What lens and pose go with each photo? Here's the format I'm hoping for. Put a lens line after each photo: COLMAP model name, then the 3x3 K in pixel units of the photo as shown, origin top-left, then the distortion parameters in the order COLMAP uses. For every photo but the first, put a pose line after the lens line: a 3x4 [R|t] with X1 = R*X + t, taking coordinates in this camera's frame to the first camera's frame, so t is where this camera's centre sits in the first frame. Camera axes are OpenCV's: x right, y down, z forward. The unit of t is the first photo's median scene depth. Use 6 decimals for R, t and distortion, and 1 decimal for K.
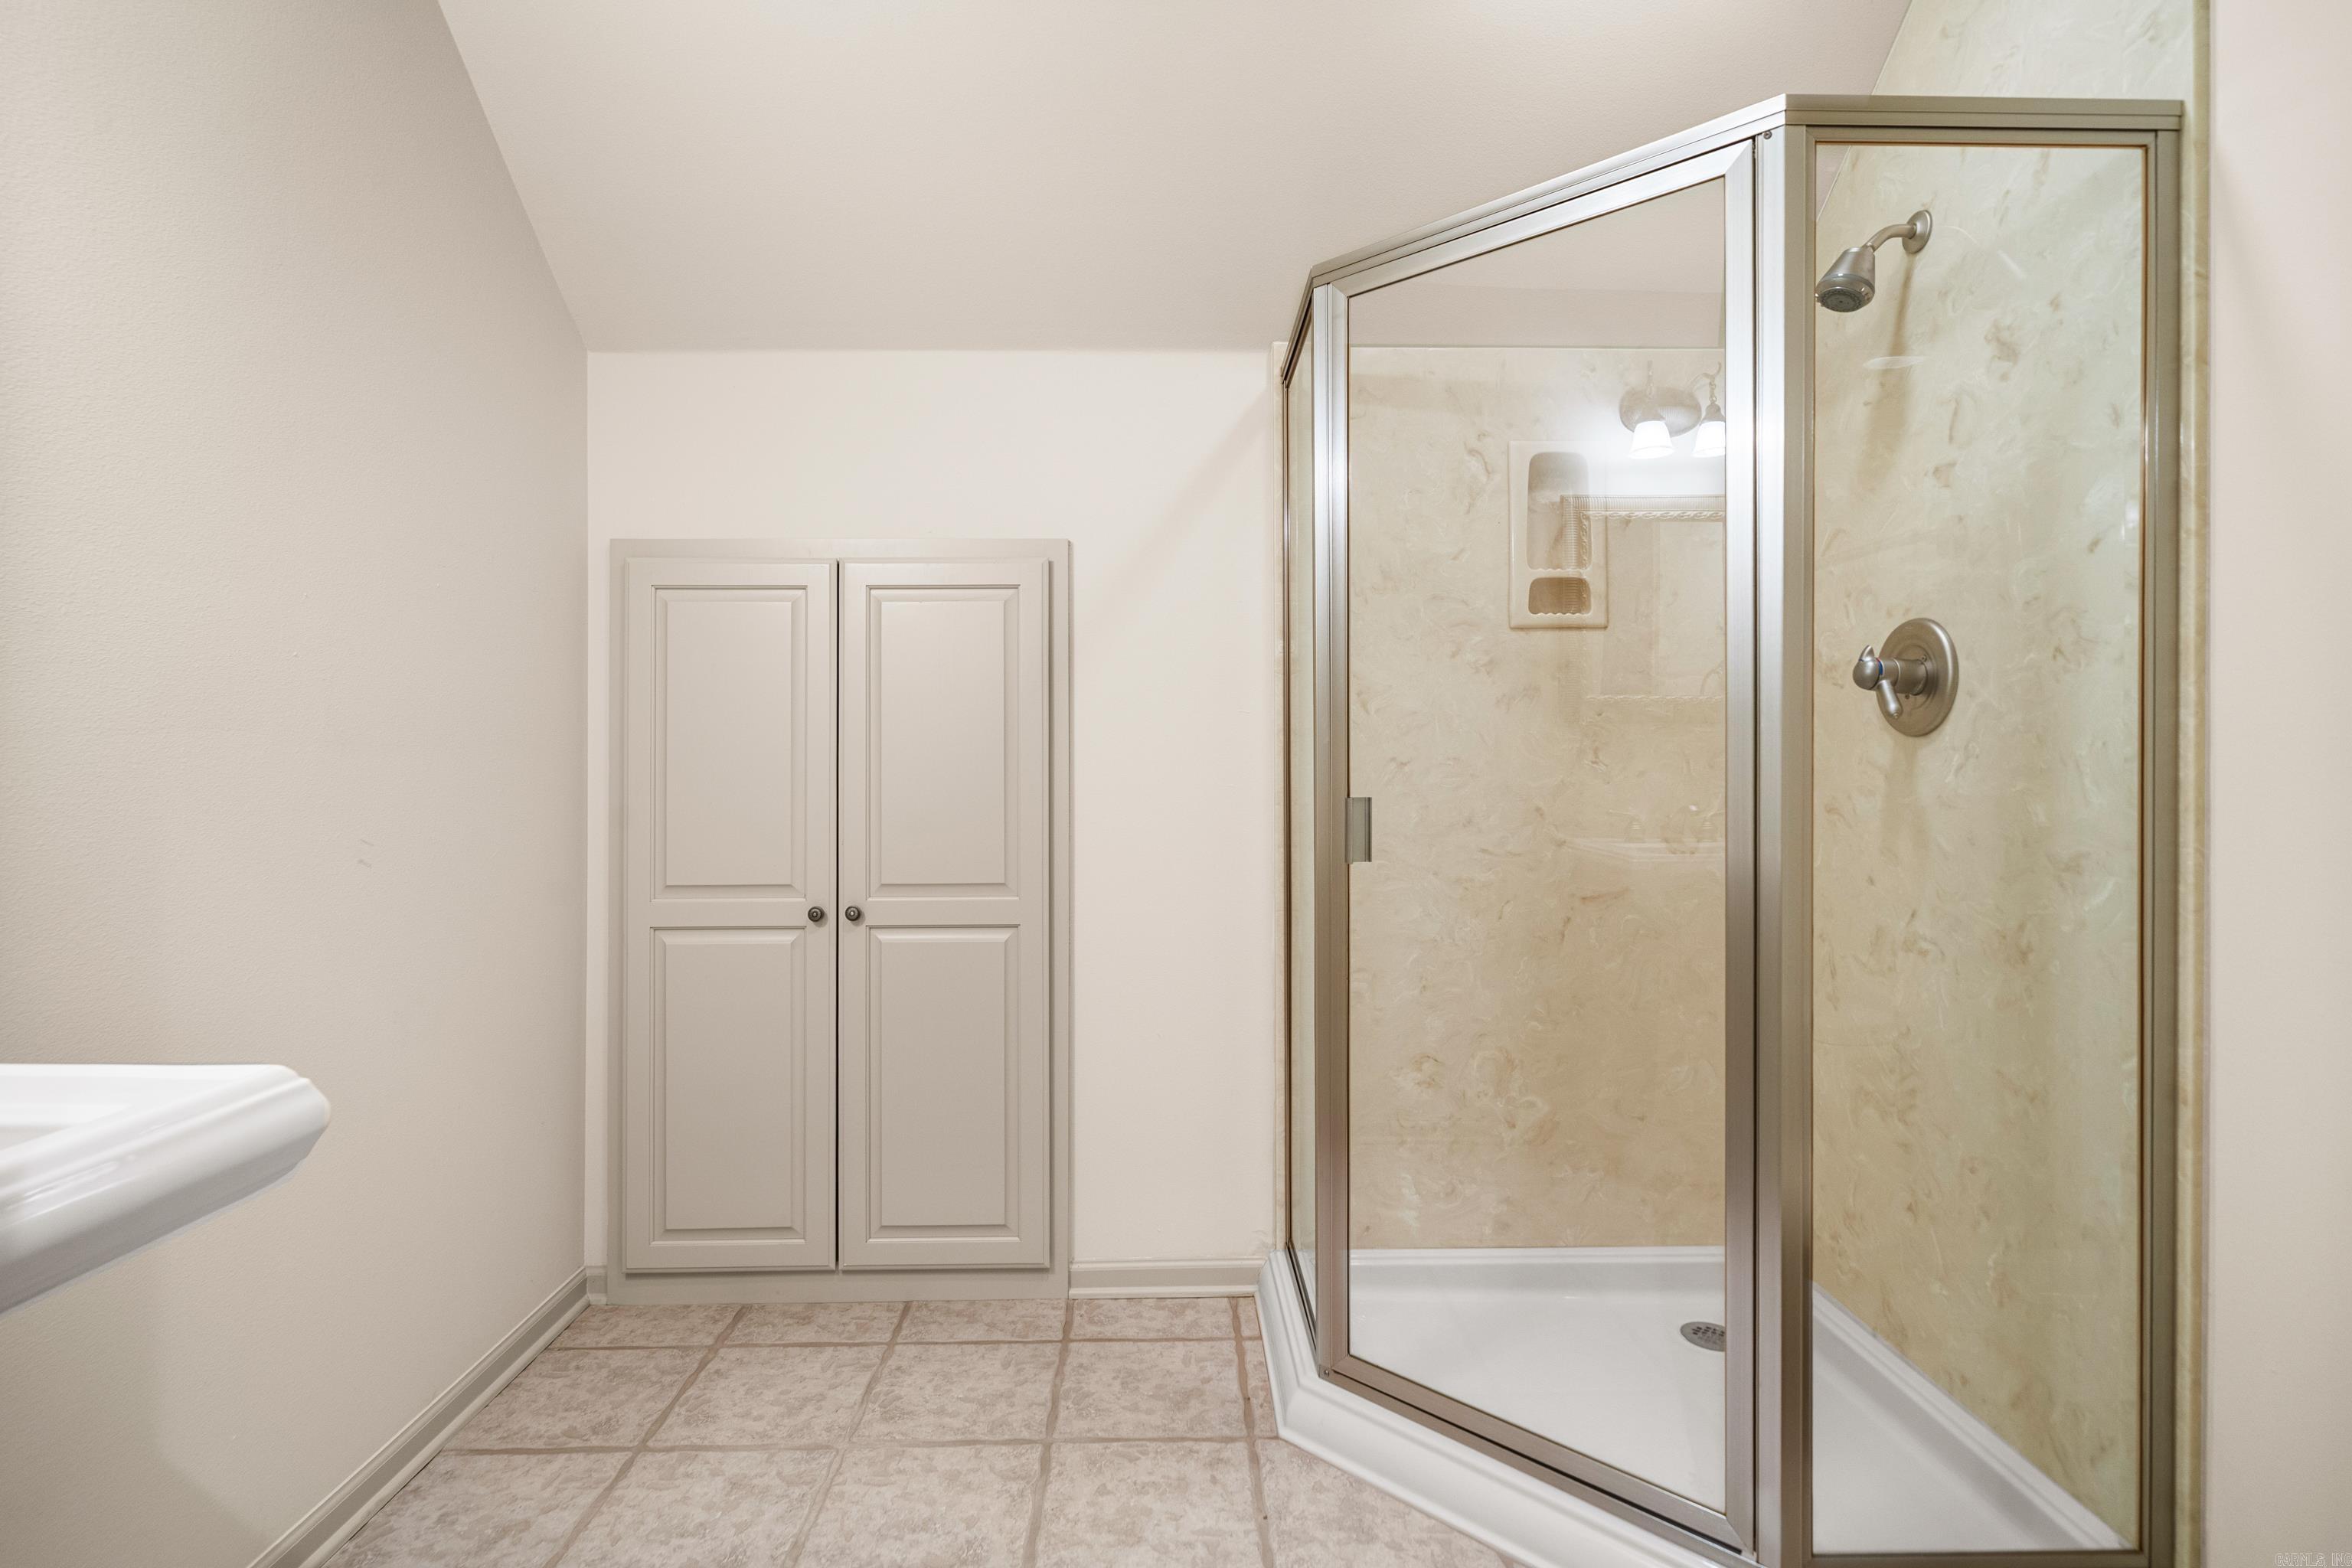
lens RADIAL K [[1159.9, 0, 1178.6], [0, 1159.9, 773.8], [0, 0, 1]] dist [0.002604, 0.000245]
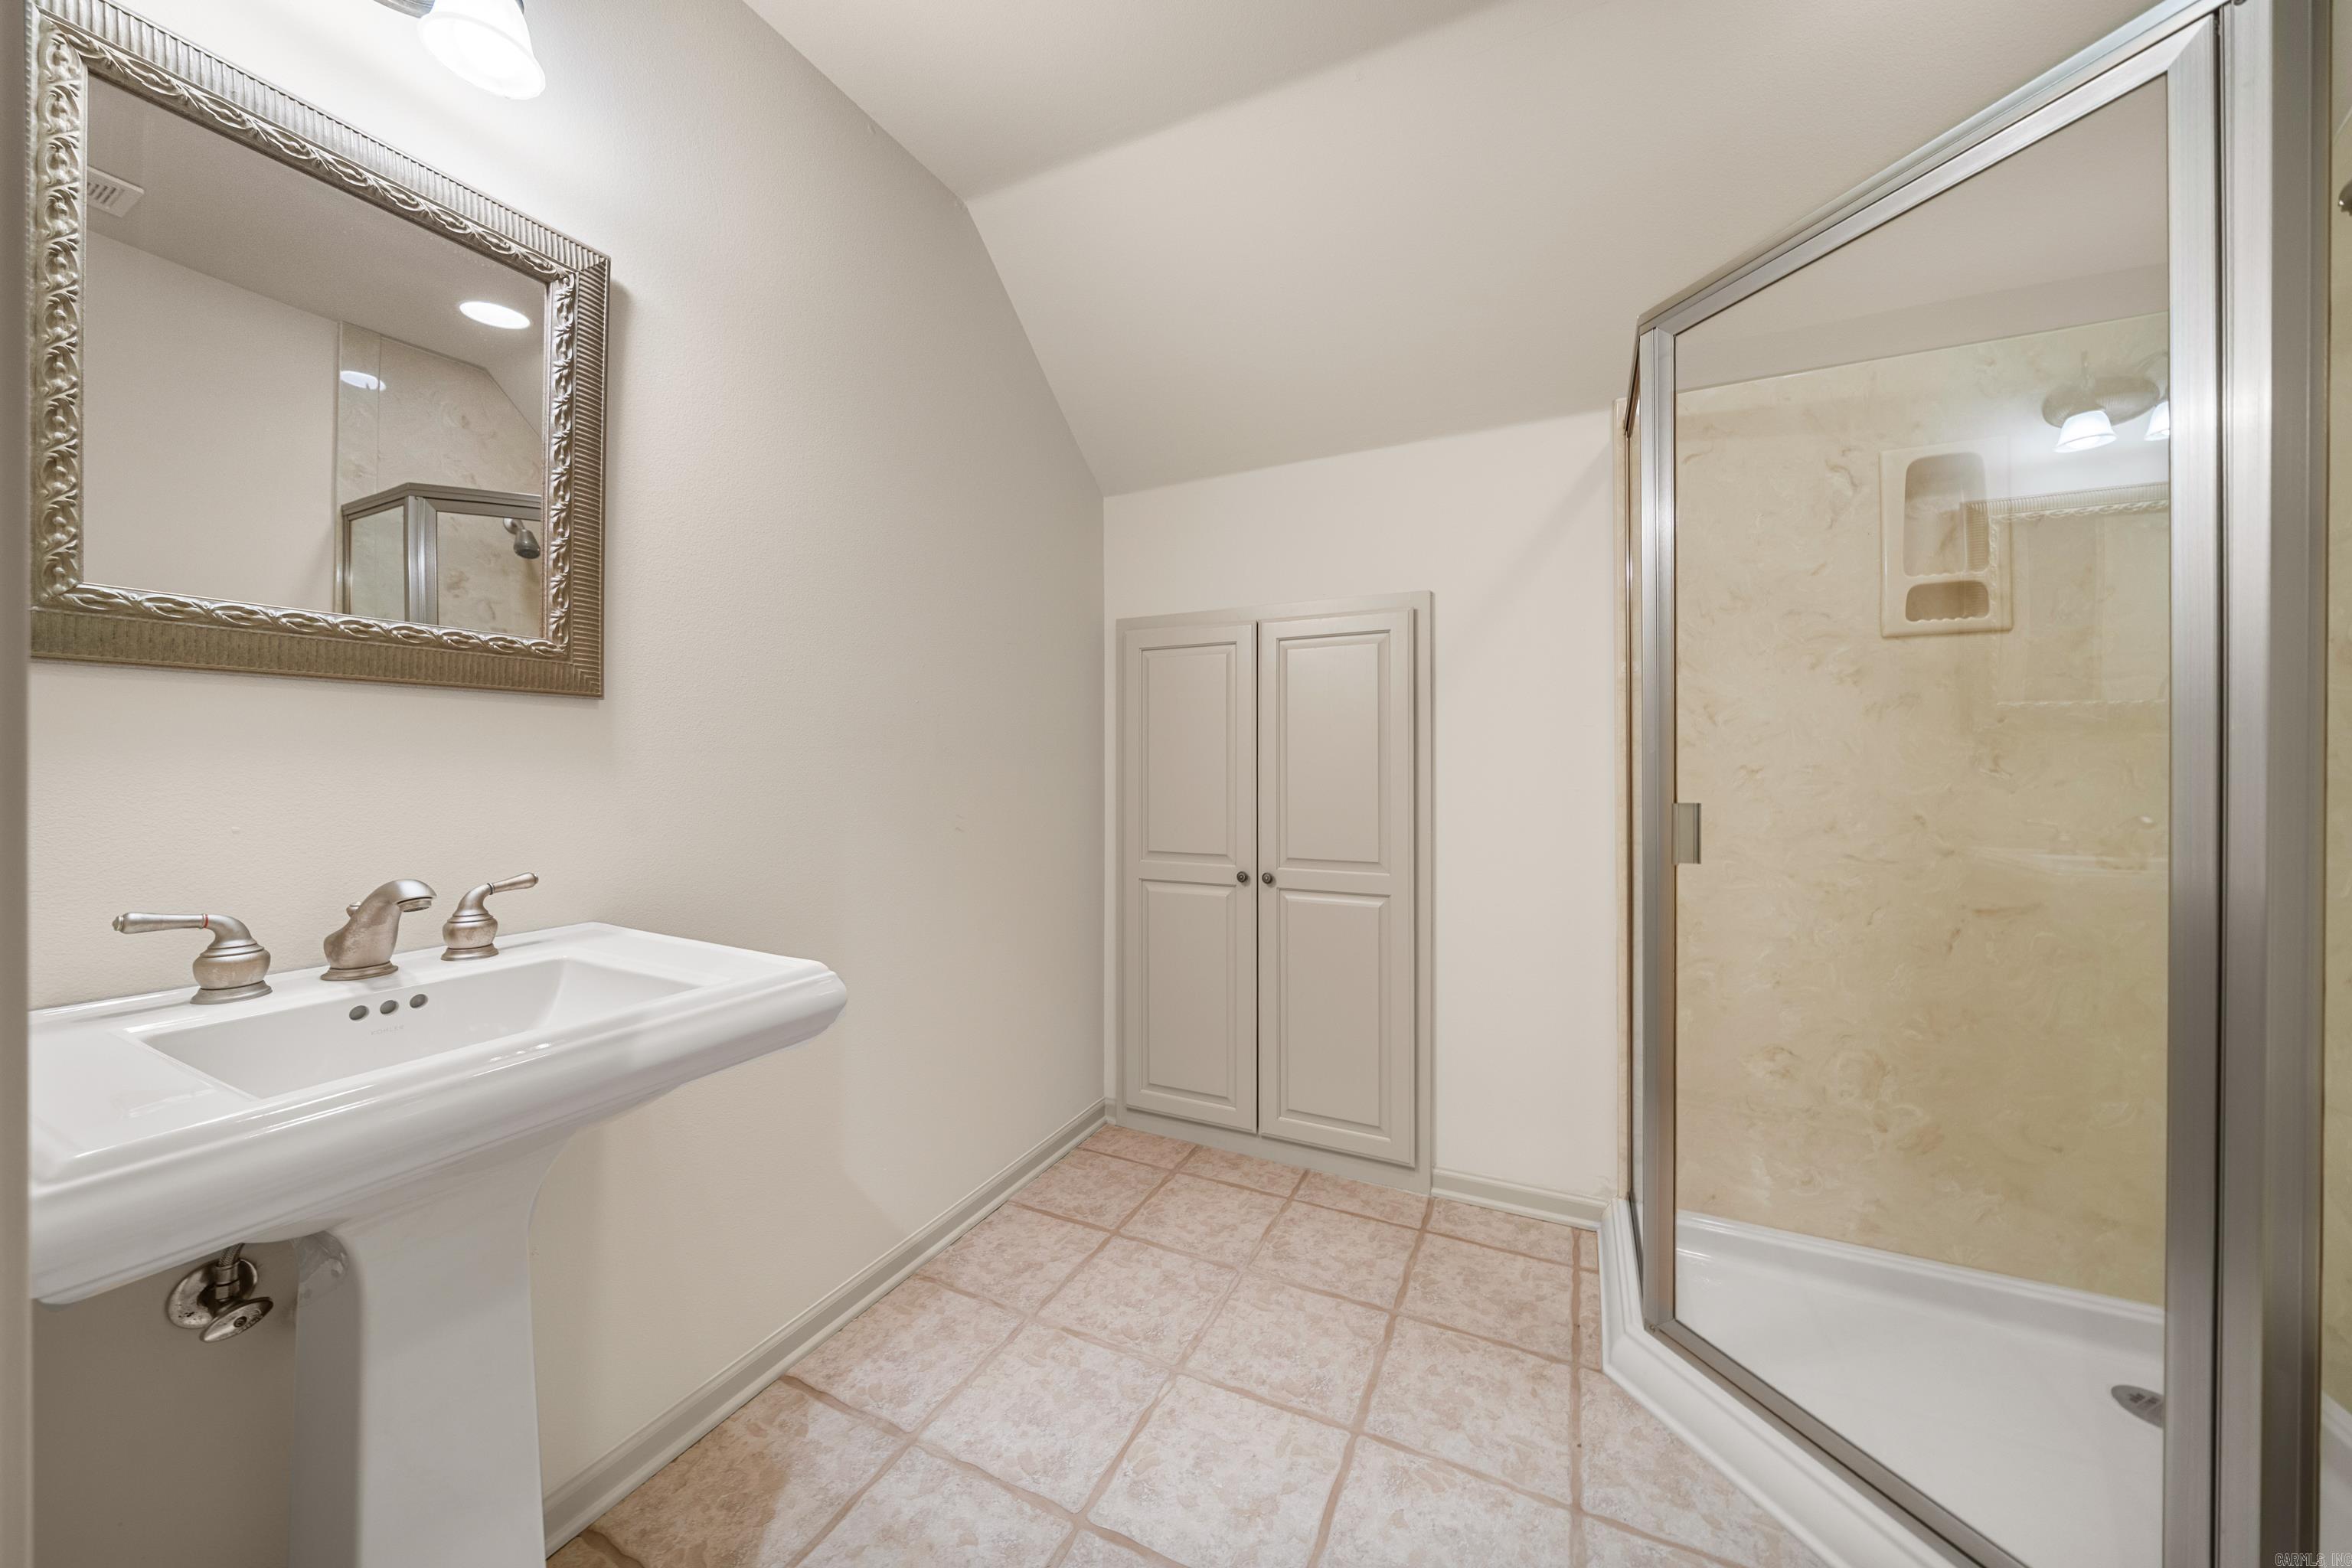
lens RADIAL K [[807.3, 0, 1184.8], [0, 807.3, 772.1], [0, 0, 1]] dist [-0.006084, 0.000327]
pose [[0.890985, 0.005773, -0.453997, 0.065012], [-0.007497, 0.999970, -0.001997, -0.002373], [0.453972, 0.005183, 0.891001, 0.105870]]
